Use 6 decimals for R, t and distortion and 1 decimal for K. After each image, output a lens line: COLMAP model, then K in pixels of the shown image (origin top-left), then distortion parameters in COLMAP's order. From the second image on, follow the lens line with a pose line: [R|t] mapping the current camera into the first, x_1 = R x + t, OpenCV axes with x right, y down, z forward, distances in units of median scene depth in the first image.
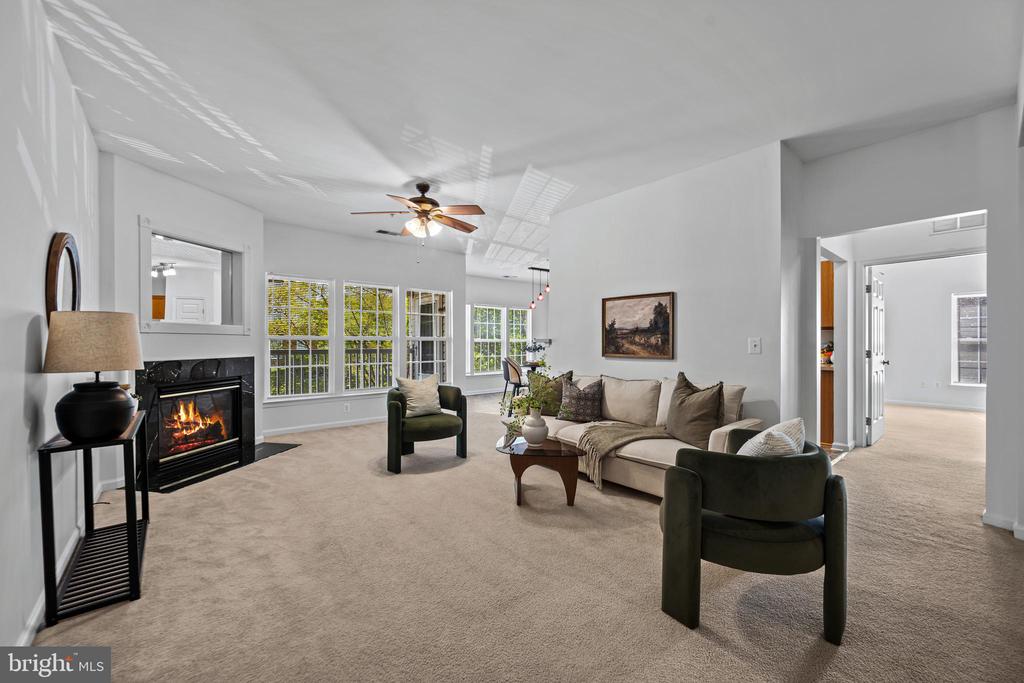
lens RADIAL K [[409.0, 0, 505.7], [0, 409.0, 339.8], [0, 0, 1]] dist [0.002920, -0.002784]
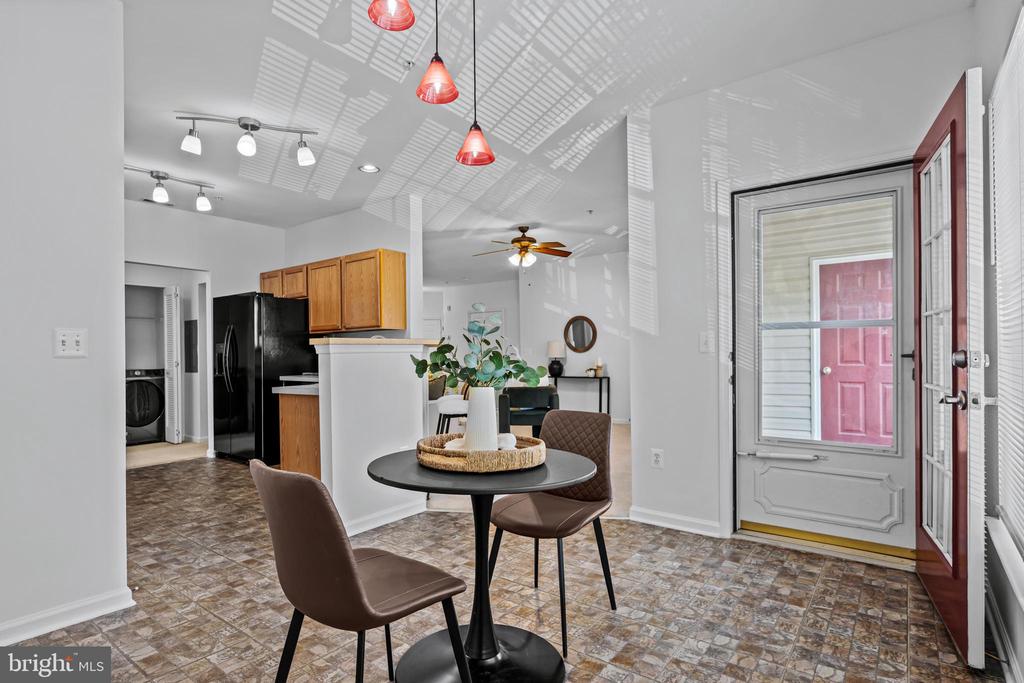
lens RADIAL K [[520.8, 0, 513.2], [0, 520.8, 348.2], [0, 0, 1]] dist [-0.013634, 0.000531]
pose [[-0.971055, 0.006935, -0.238754, 0.224200], [0.011688, 0.999761, -0.018495, 0.037947], [0.238569, -0.020751, -0.970904, 2.563441]]
